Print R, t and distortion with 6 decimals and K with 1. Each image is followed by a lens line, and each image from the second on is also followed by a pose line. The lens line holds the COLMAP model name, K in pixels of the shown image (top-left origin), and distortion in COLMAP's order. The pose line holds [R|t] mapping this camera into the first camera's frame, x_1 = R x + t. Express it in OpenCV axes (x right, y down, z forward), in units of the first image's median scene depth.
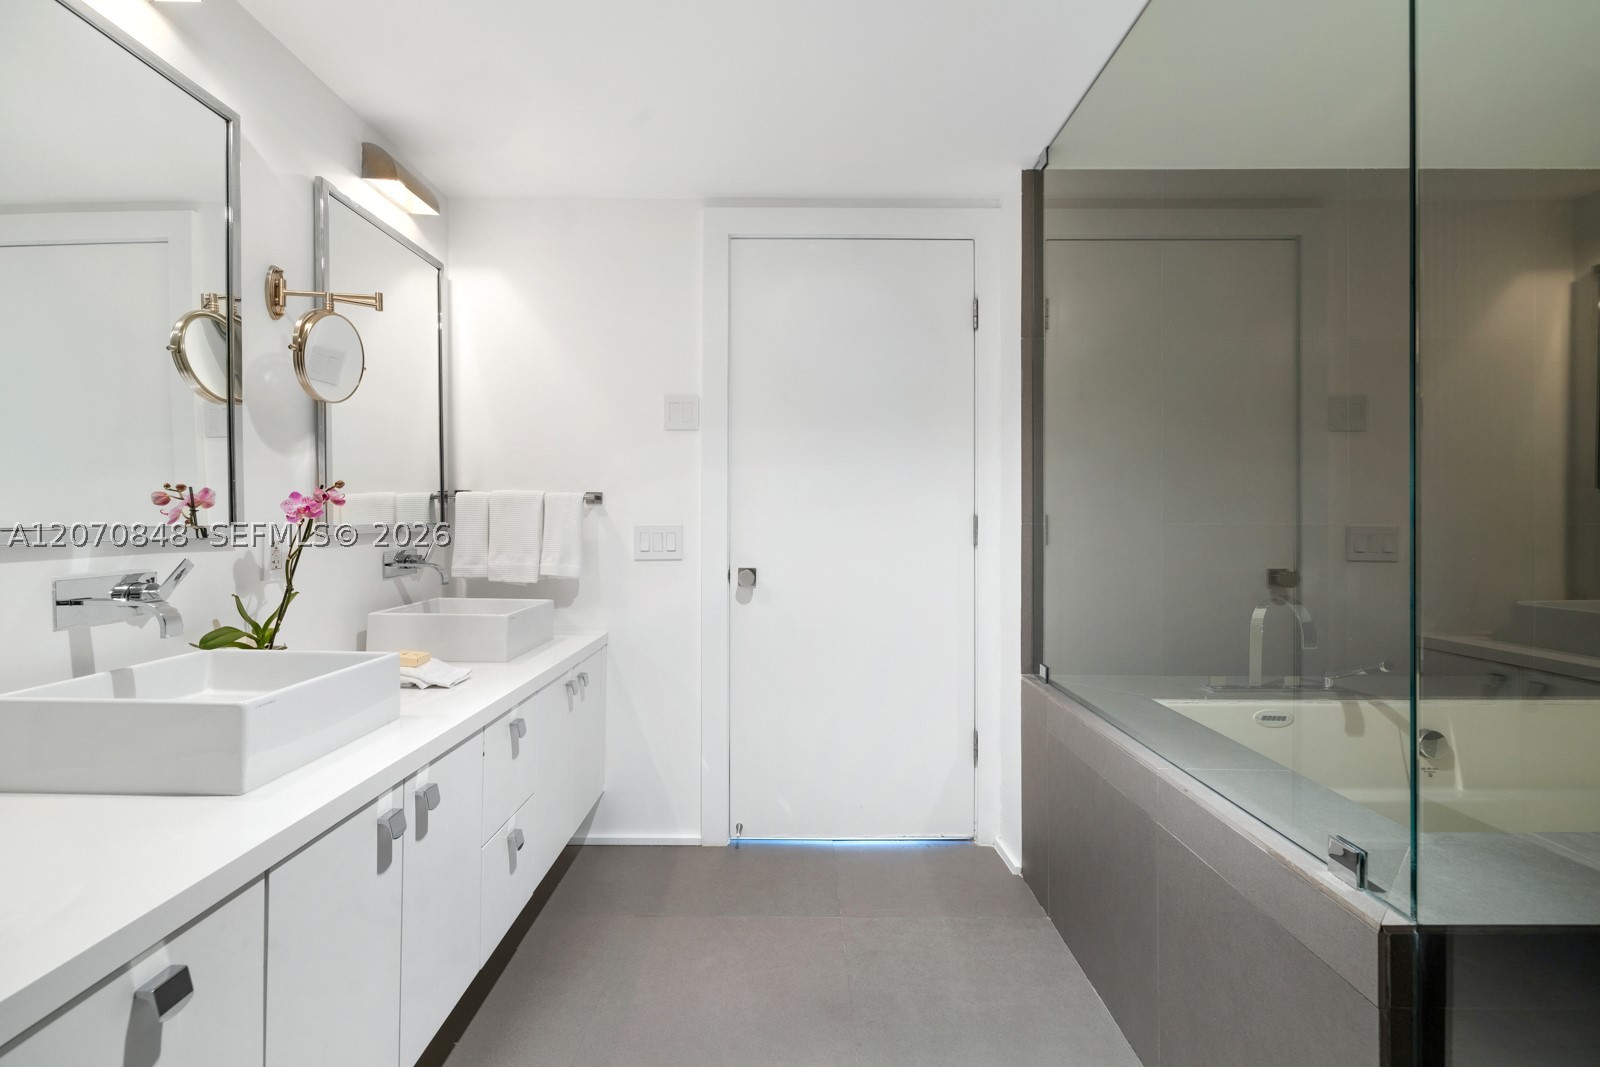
lens RADIAL K [[685.2, 0, 796.7], [0, 685.2, 525.2], [0, 0, 1]] dist [0.000028, 0.000009]
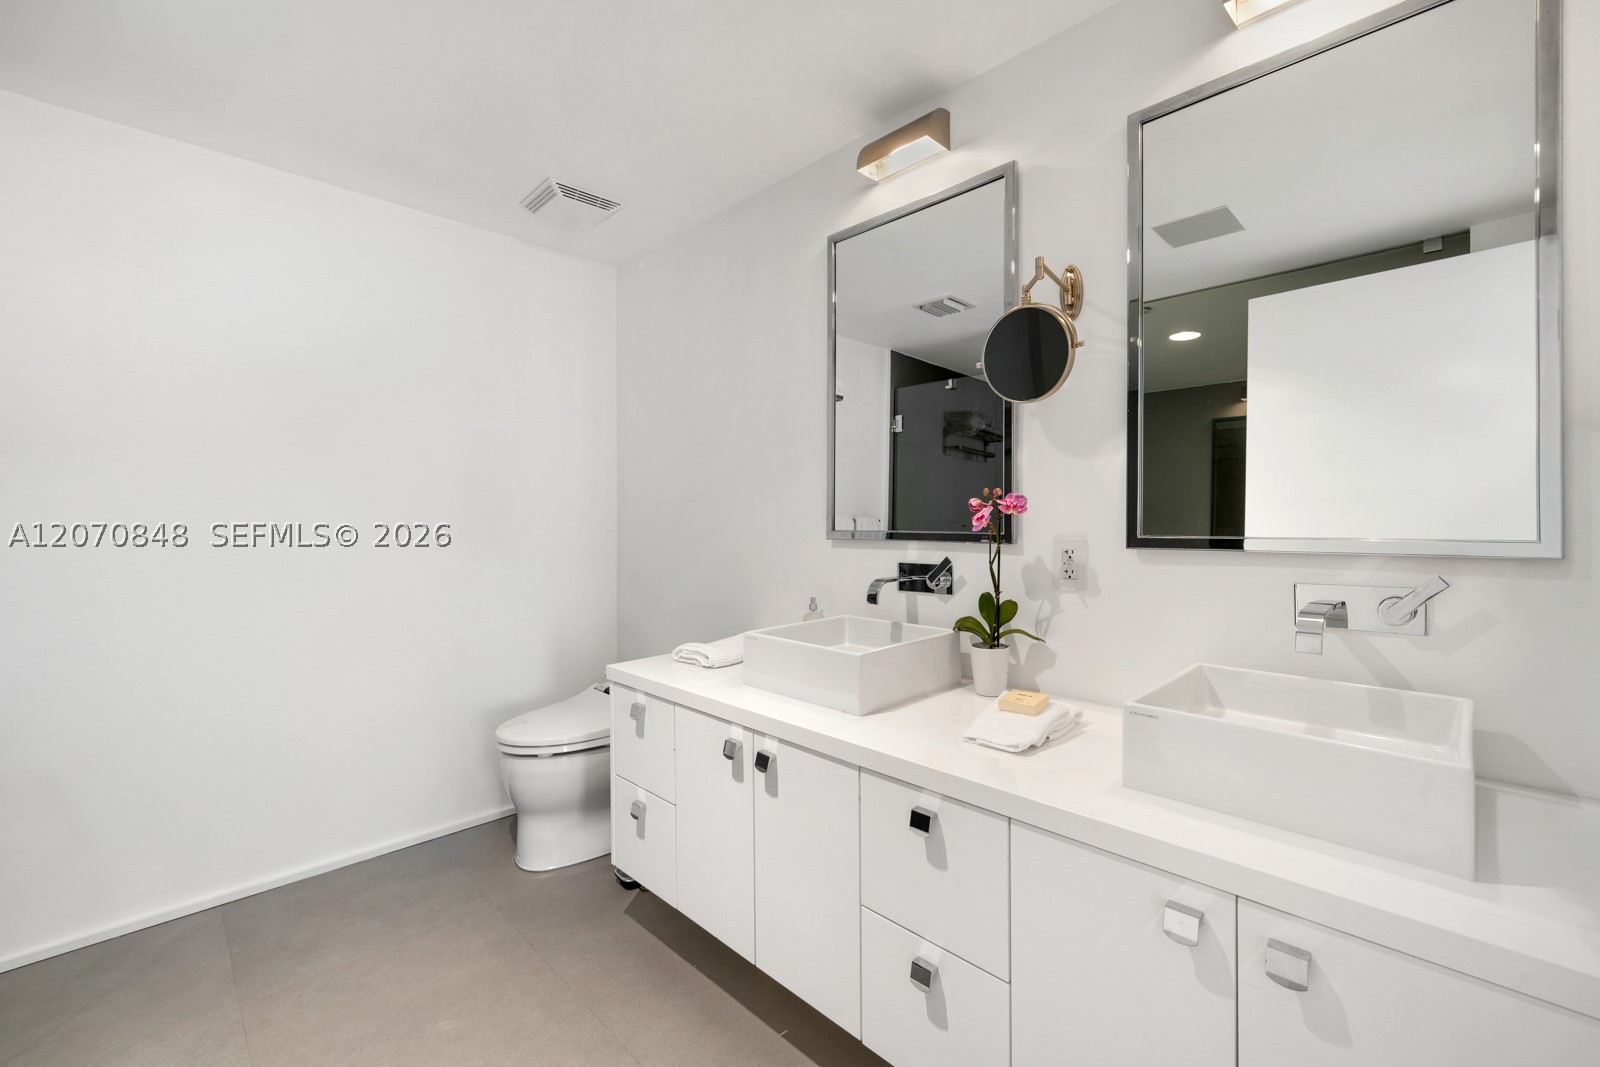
lens RADIAL K [[685.2, 0, 800.5], [0, 685.2, 525.4], [0, 0, 1]] dist [0.000028, 0.000009]
pose [[-0.725103, 0.001346, -0.688639, 0.197390], [-0.006674, 0.999937, 0.008982, -0.019440], [0.688608, 0.011108, -0.725049, 1.585926]]
